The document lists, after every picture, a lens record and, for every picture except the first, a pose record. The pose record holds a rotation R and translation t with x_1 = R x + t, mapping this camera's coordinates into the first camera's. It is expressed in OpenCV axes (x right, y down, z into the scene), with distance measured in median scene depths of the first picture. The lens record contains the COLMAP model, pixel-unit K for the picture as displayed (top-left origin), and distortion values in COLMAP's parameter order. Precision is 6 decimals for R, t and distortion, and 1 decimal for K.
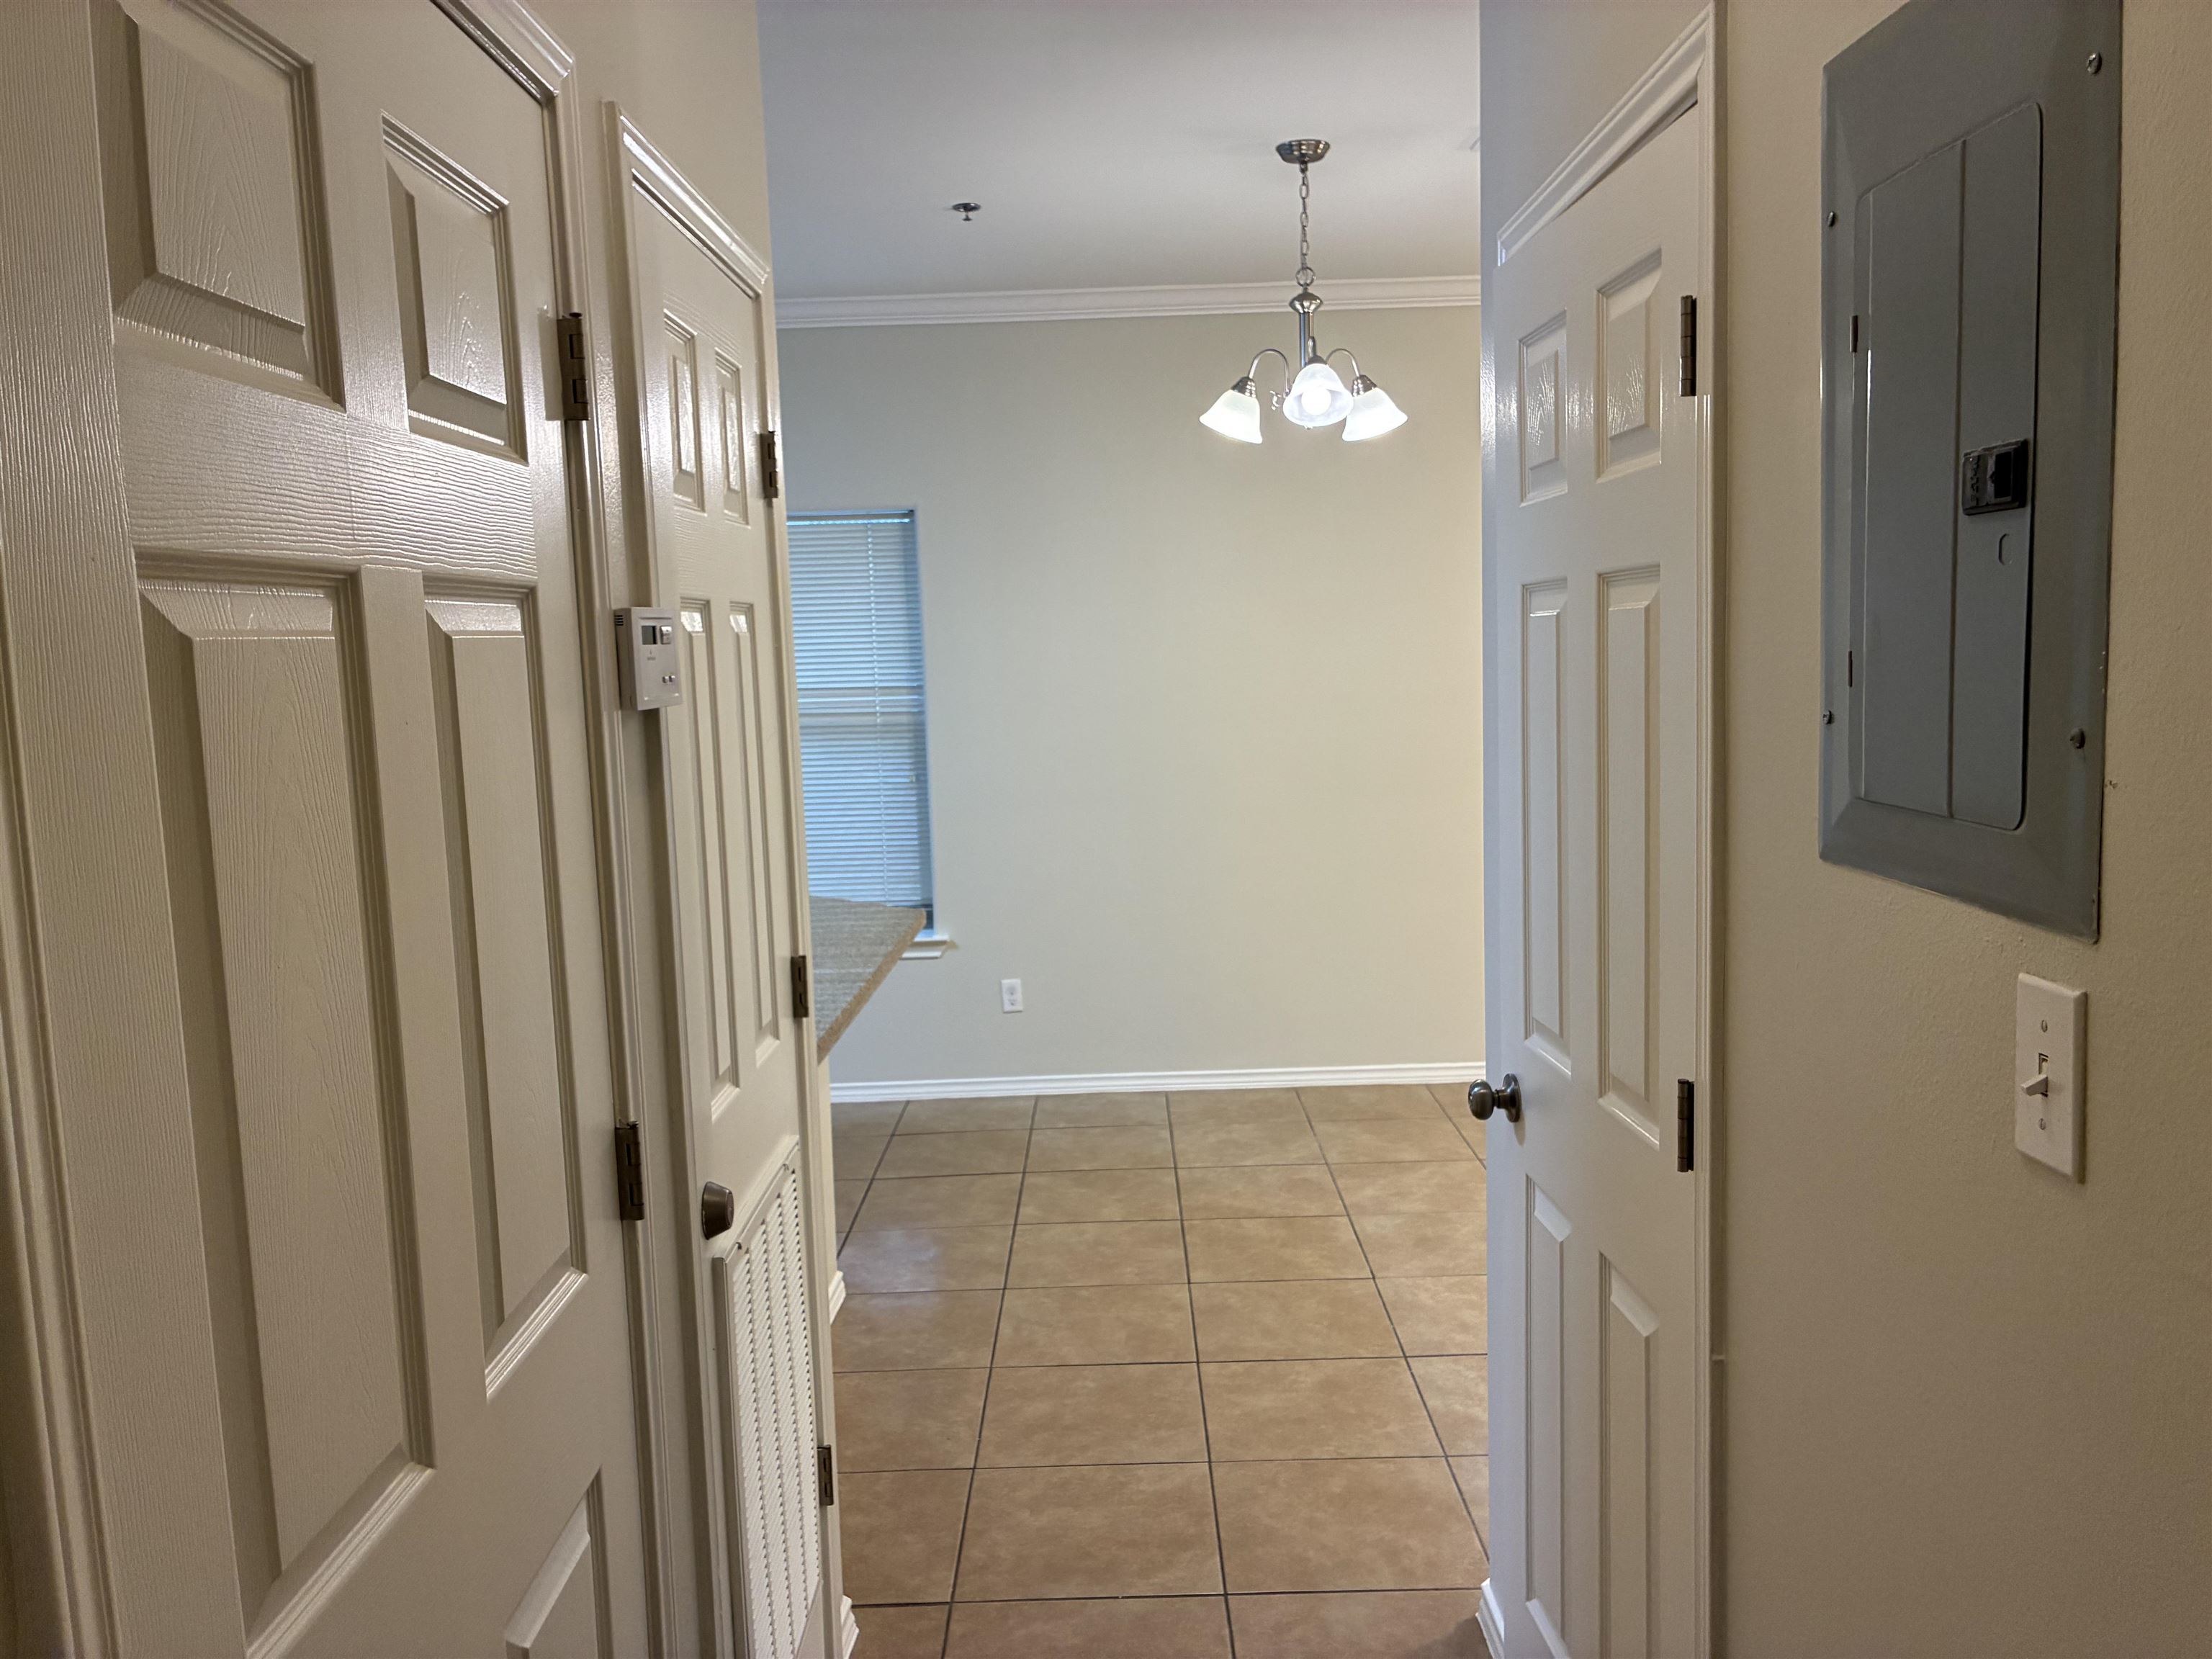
lens RADIAL K [[1683.8, 0, 1099.7], [0, 1683.8, 821.9], [0, 0, 1]] dist [0.058241, -0.071595]
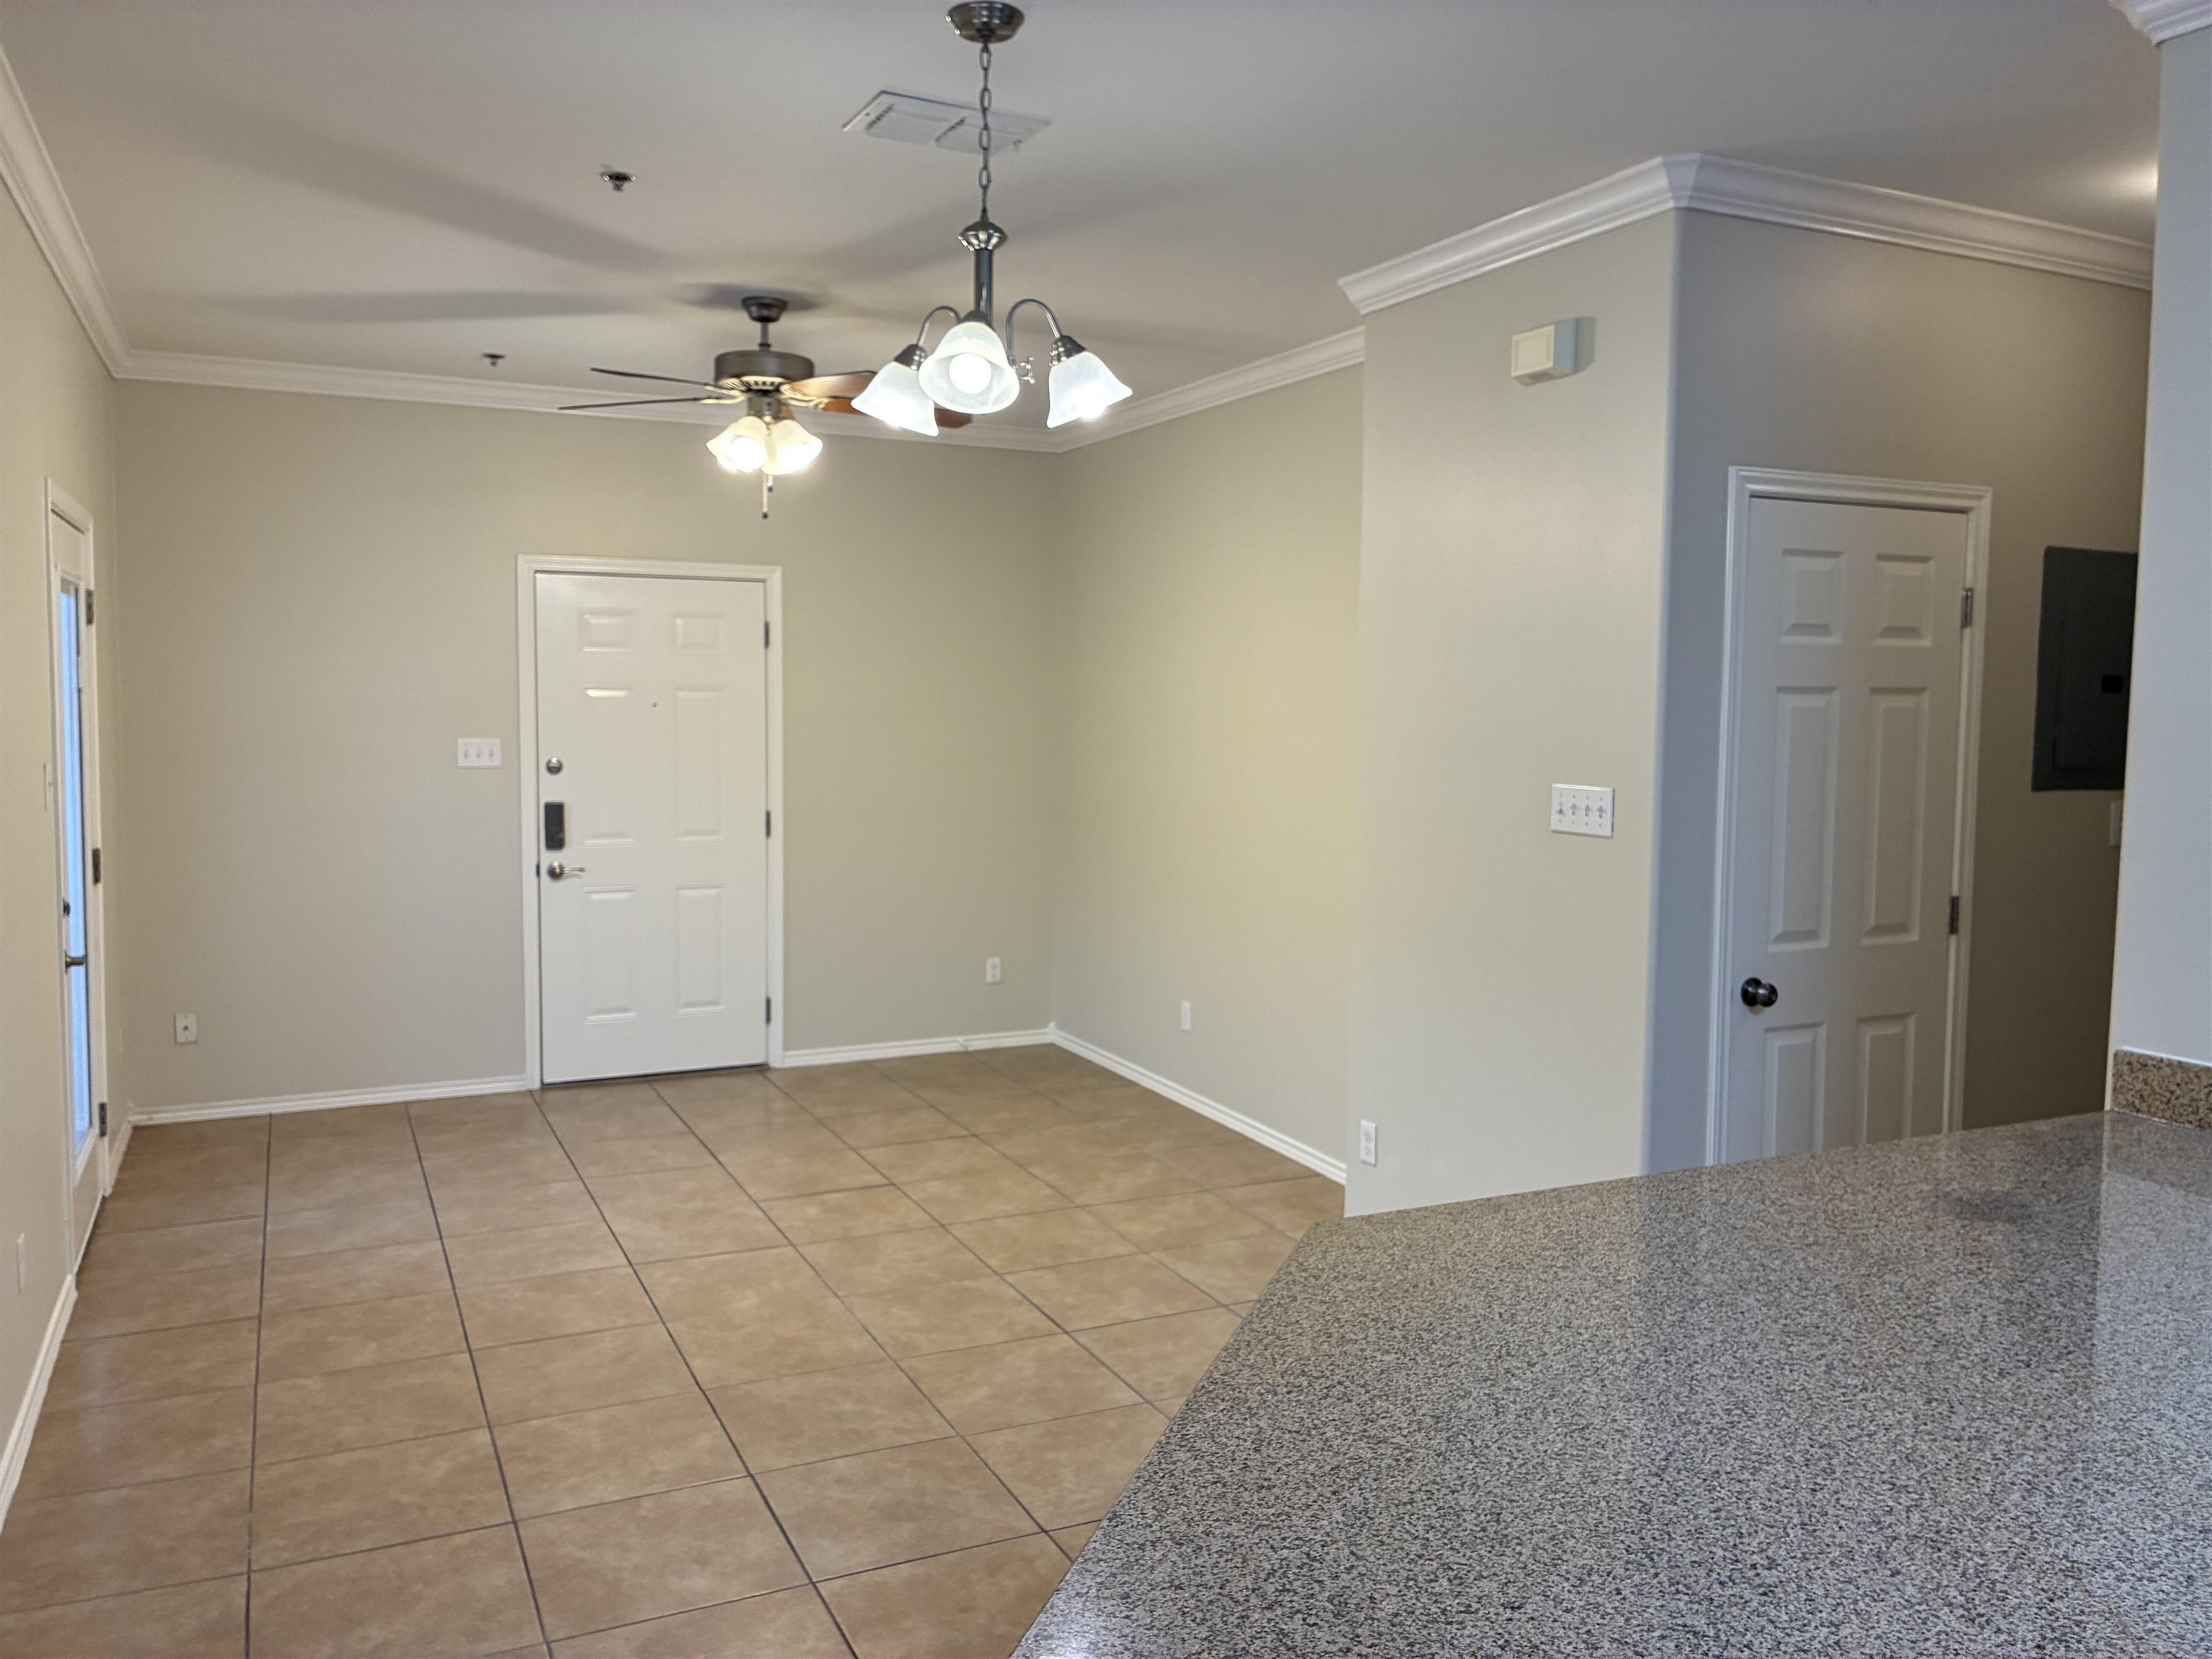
lens RADIAL K [[1683.8, 0, 1099.7], [0, 1683.8, 821.9], [0, 0, 1]] dist [0.058241, -0.071595]
pose [[-0.435168, -0.033103, 0.899740, -0.544737], [0.100613, 0.991277, 0.085134, -0.119025], [-0.894710, 0.127573, -0.428041, 1.277676]]
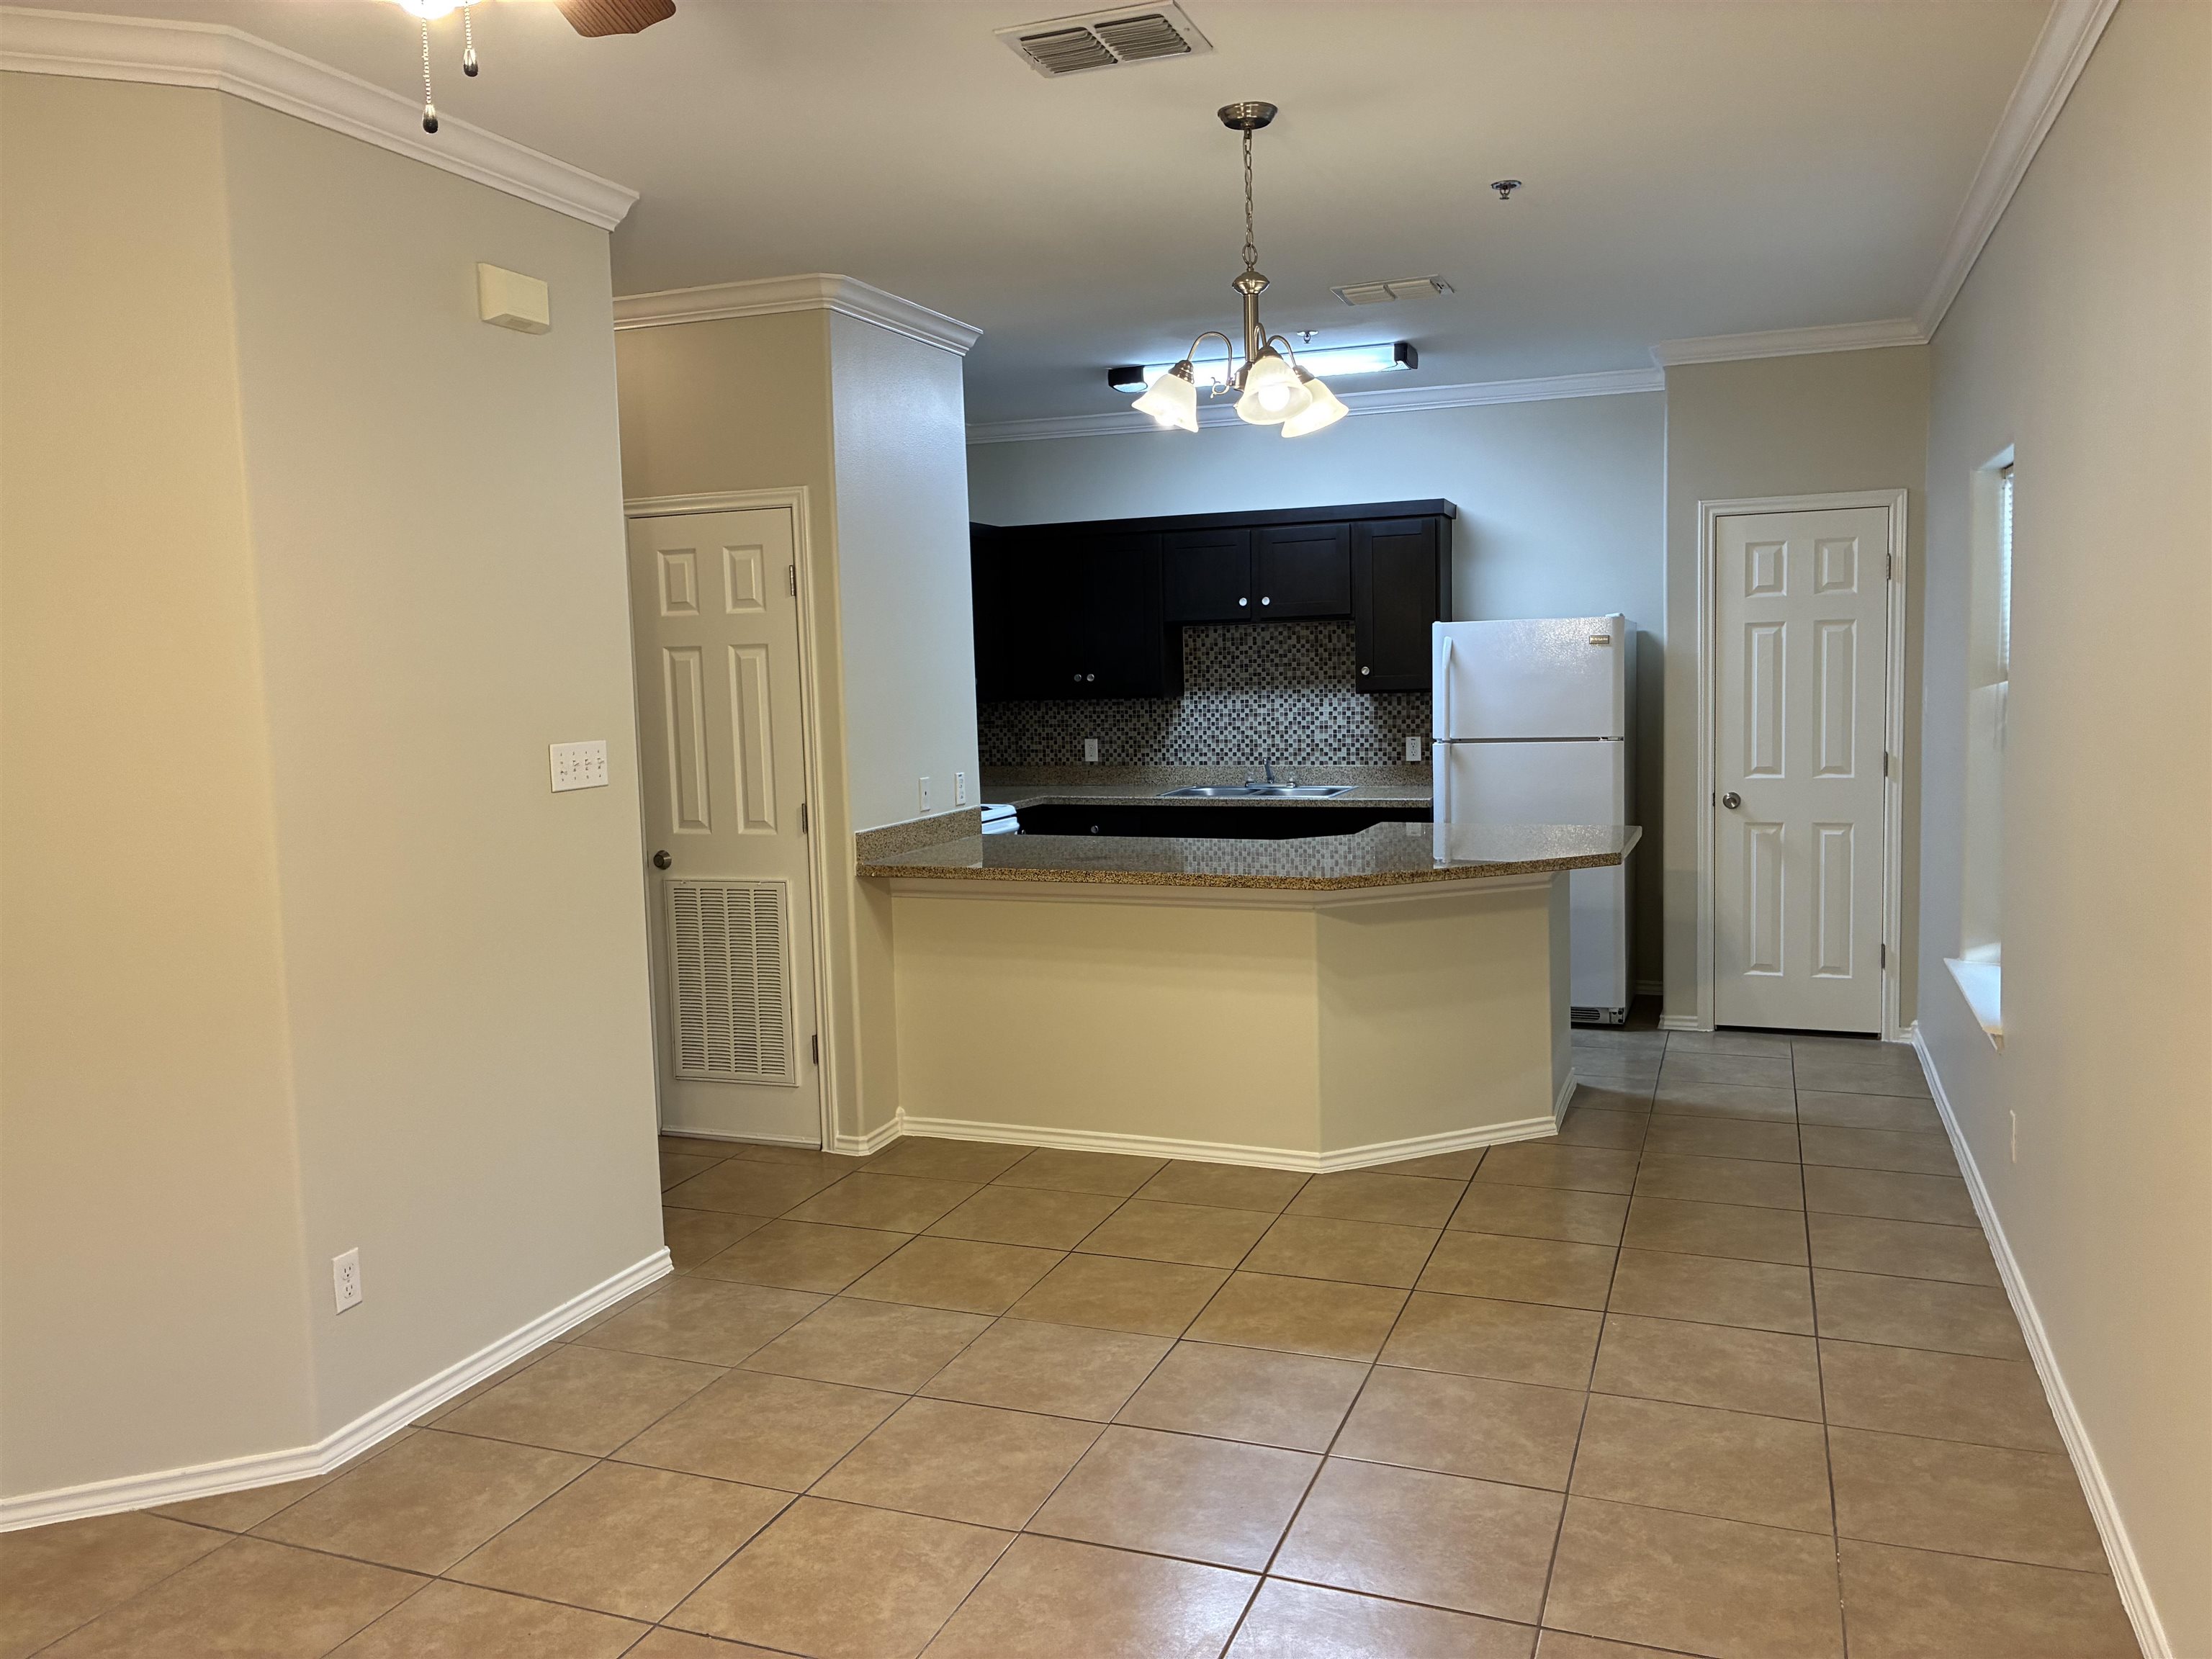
lens RADIAL K [[1683.8, 0, 1099.7], [0, 1683.8, 821.9], [0, 0, 1]] dist [0.058241, -0.071595]
pose [[-0.351661, 0.136551, -0.926114, 1.015896], [-0.058174, 0.984204, 0.167206, -0.169079], [0.934318, 0.112676, -0.338163, 1.251883]]
